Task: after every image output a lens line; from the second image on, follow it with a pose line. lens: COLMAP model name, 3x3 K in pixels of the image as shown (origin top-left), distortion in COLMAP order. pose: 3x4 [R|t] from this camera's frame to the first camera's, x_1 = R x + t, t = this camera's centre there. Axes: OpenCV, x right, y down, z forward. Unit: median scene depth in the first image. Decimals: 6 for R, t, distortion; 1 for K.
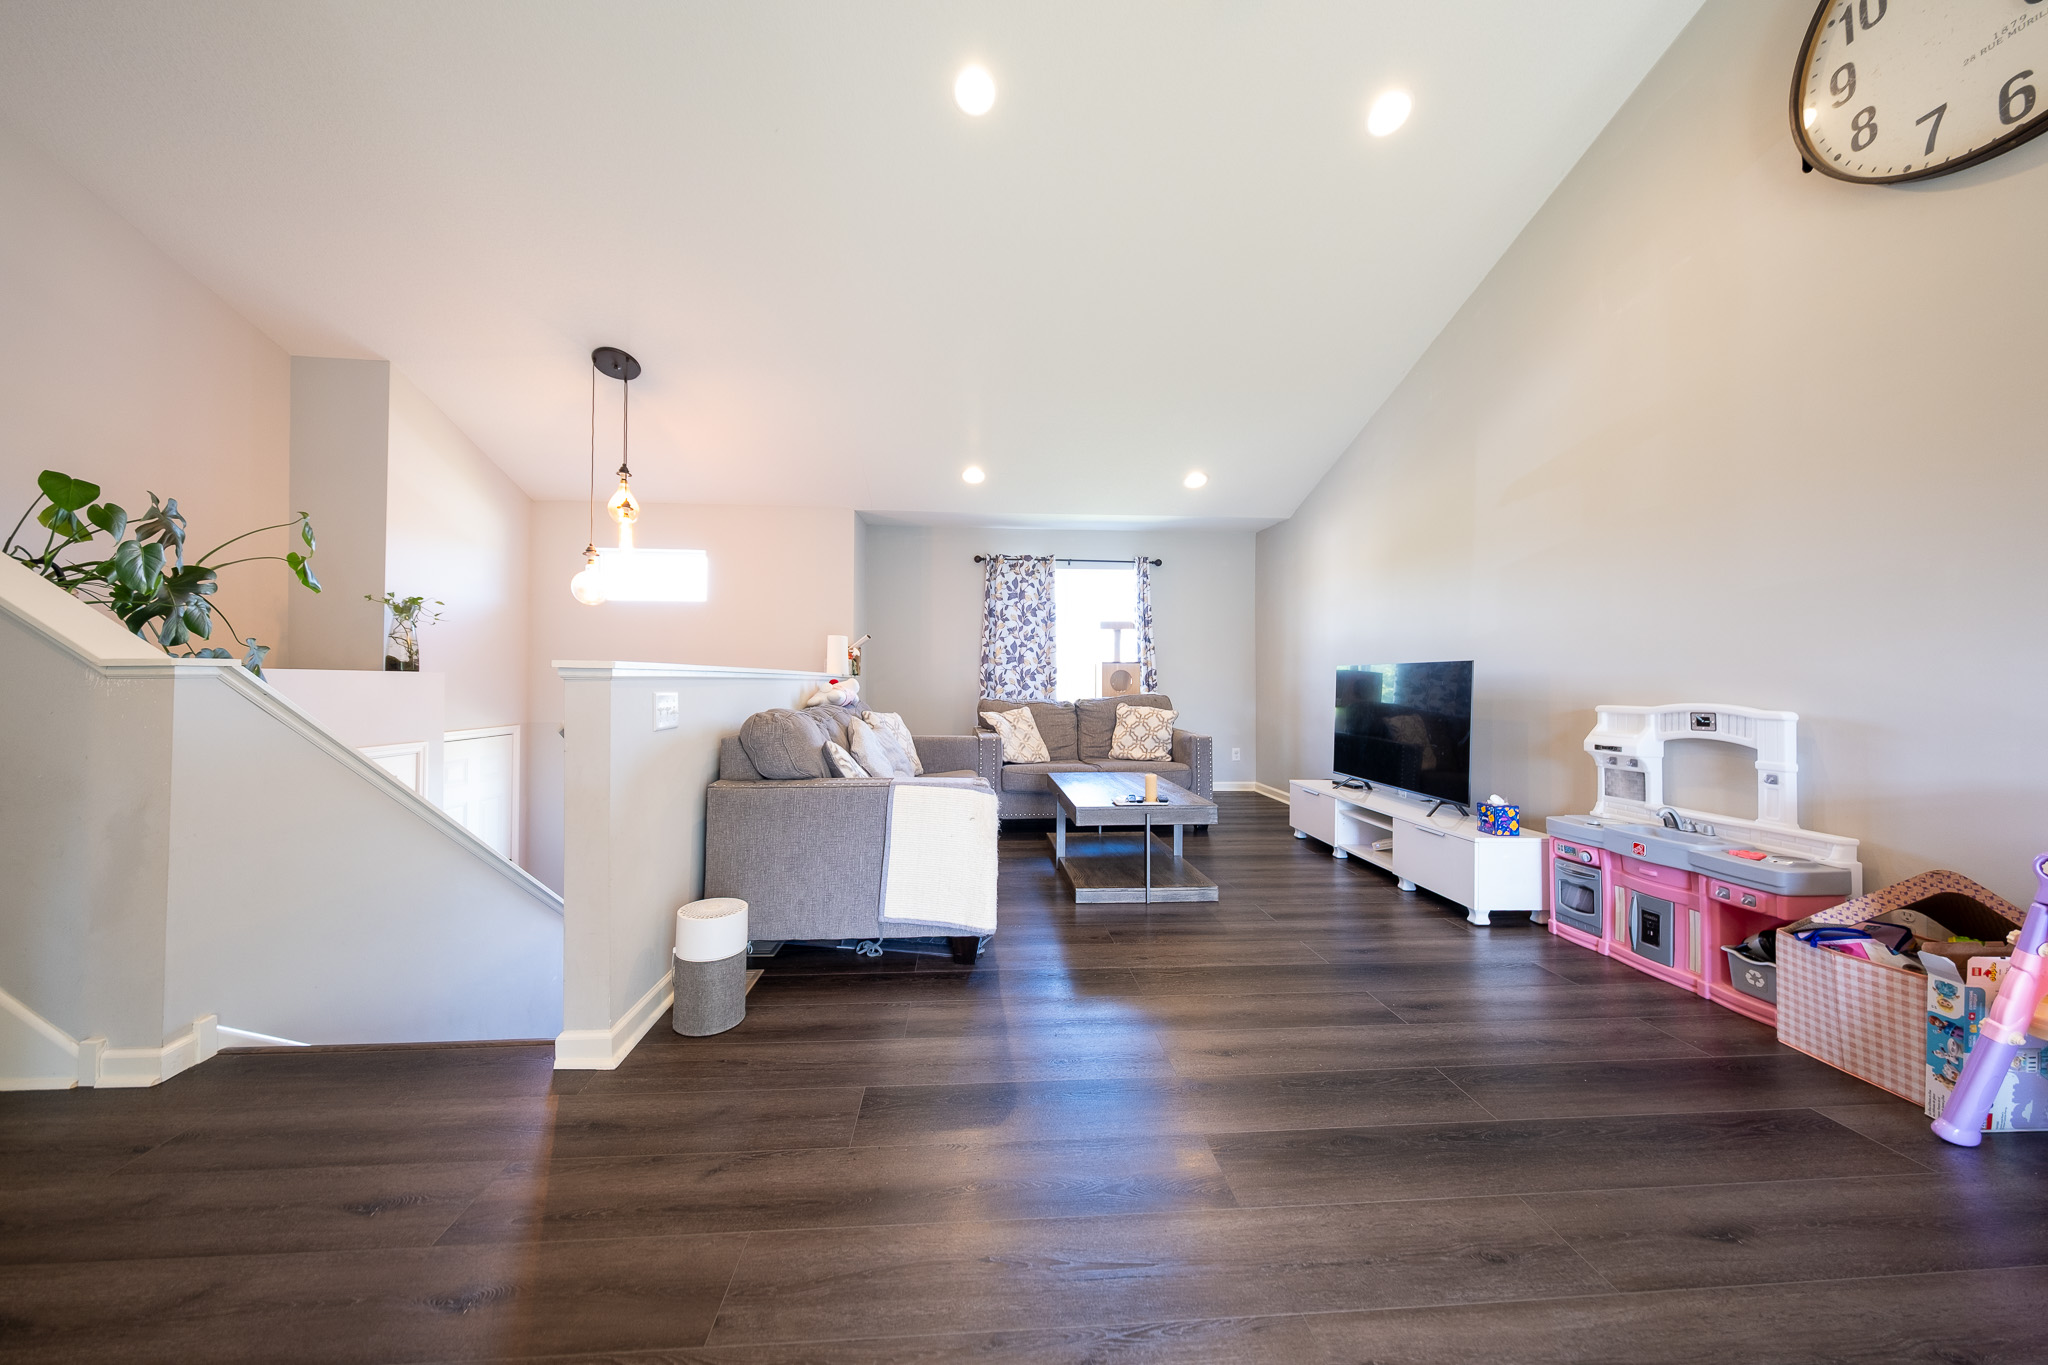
lens RADIAL K [[679.9, 0, 1016.8], [0, 679.9, 675.2], [0, 0, 1]] dist [0.009121, -0.003451]
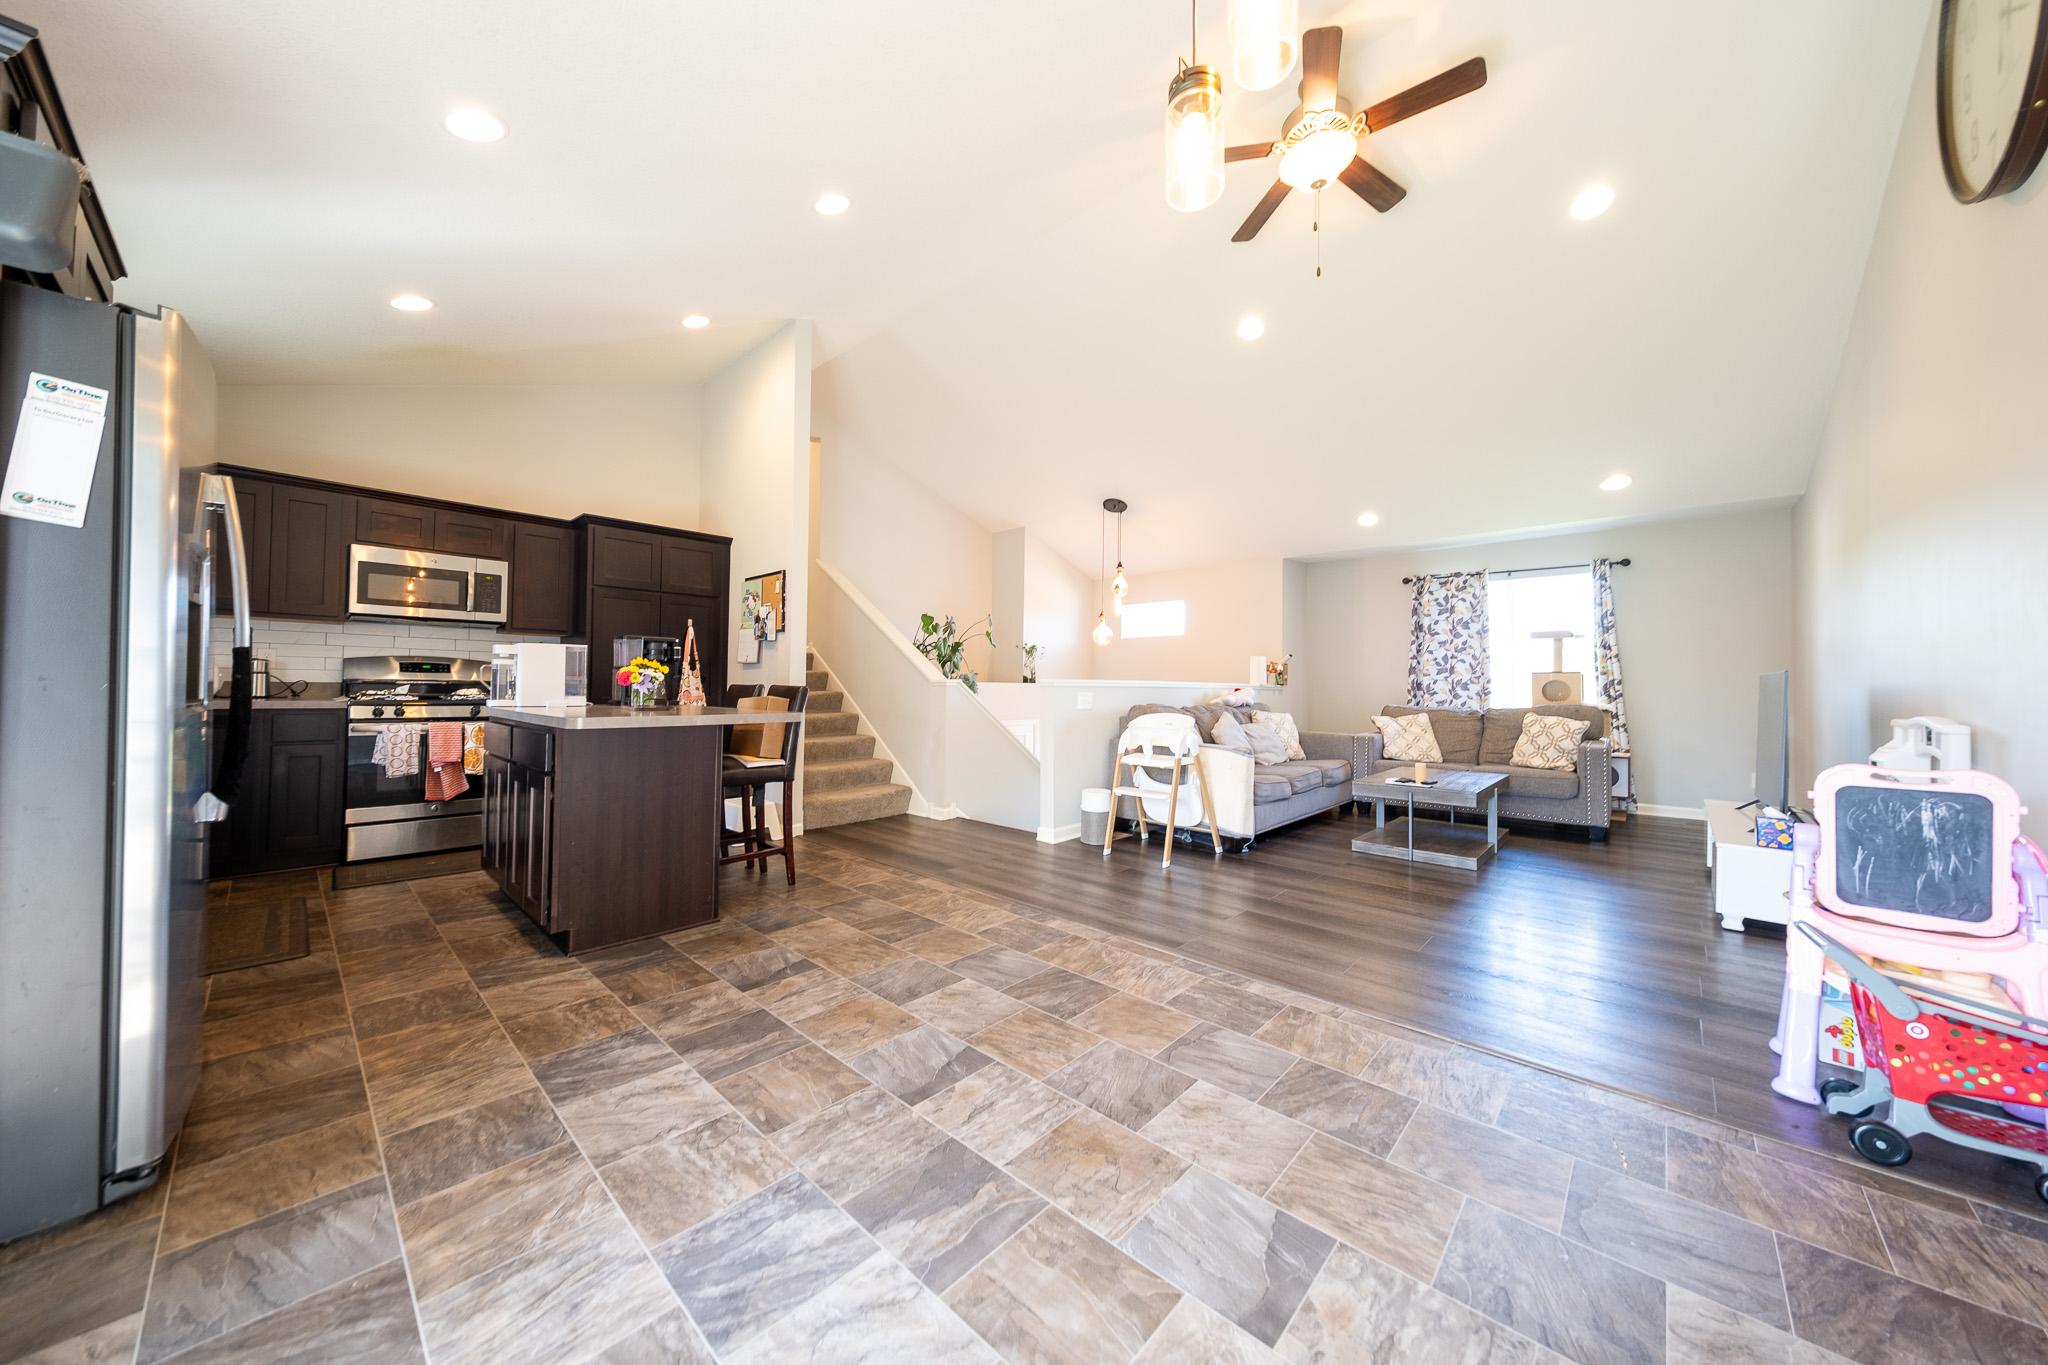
lens RADIAL K [[679.9, 0, 1016.8], [0, 679.9, 675.2], [0, 0, 1]] dist [0.009121, -0.003451]
pose [[0.679375, -0.010695, -0.733714, 0.393148], [0.000641, 0.999902, -0.013982, -0.001500], [0.733791, 0.009029, 0.679315, -0.271237]]
